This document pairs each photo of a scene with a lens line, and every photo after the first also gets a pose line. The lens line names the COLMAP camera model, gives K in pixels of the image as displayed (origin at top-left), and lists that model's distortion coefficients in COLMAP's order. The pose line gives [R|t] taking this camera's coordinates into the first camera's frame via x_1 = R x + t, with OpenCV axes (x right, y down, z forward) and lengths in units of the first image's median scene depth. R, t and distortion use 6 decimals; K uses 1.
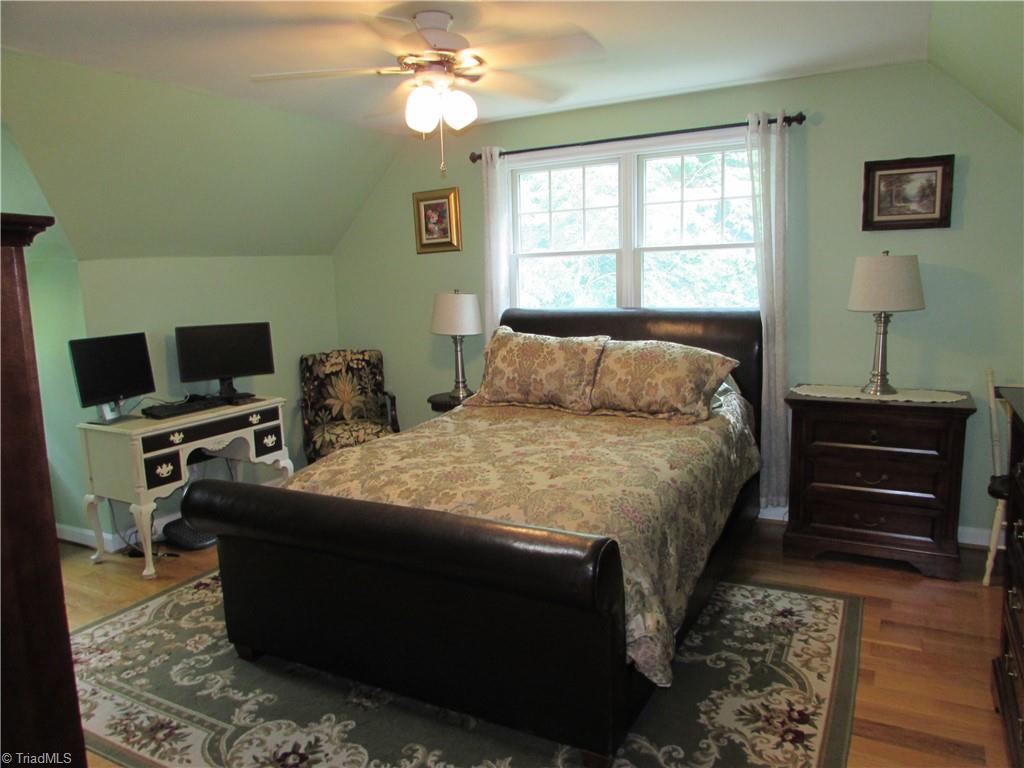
lens RADIAL K [[718.0, 0, 517.0], [0, 718.0, 387.2], [0, 0, 1]] dist [-0.012791, -0.005007]
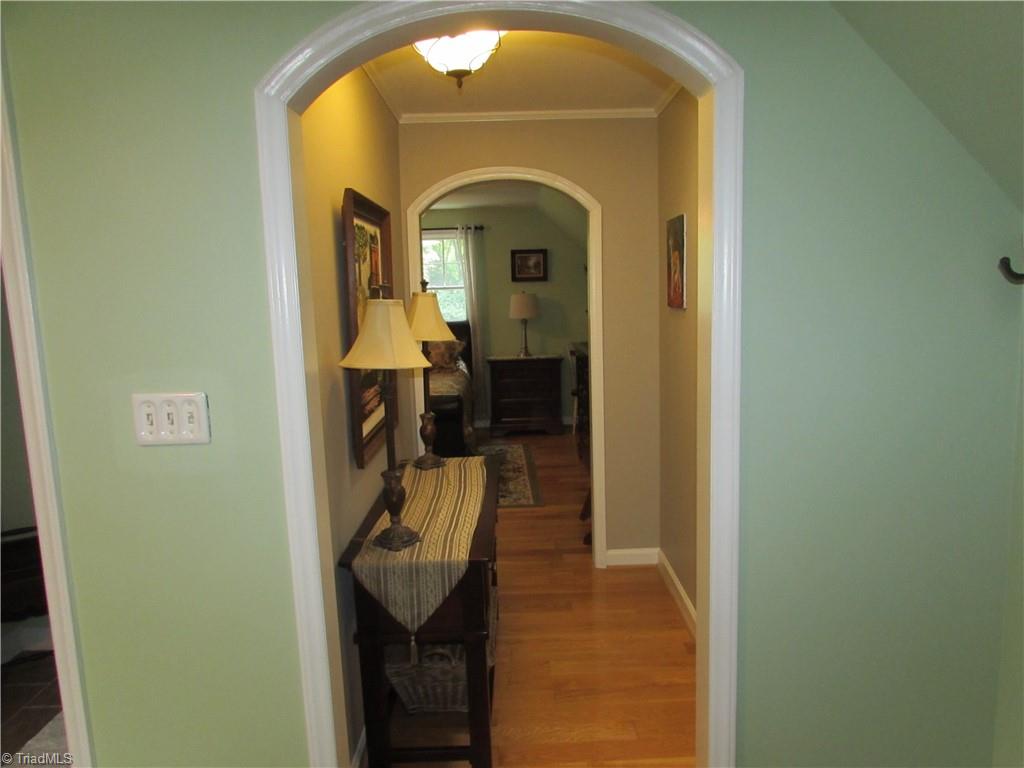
lens RADIAL K [[718.0, 0, 511.4], [0, 718.0, 383.7], [0, 0, 1]] dist [-0.012791, -0.005007]
pose [[0.872015, -0.061120, 0.485649, -0.599741], [0.078710, 0.996771, -0.015884, 0.124098], [-0.483110, 0.052076, 0.874010, -0.889944]]
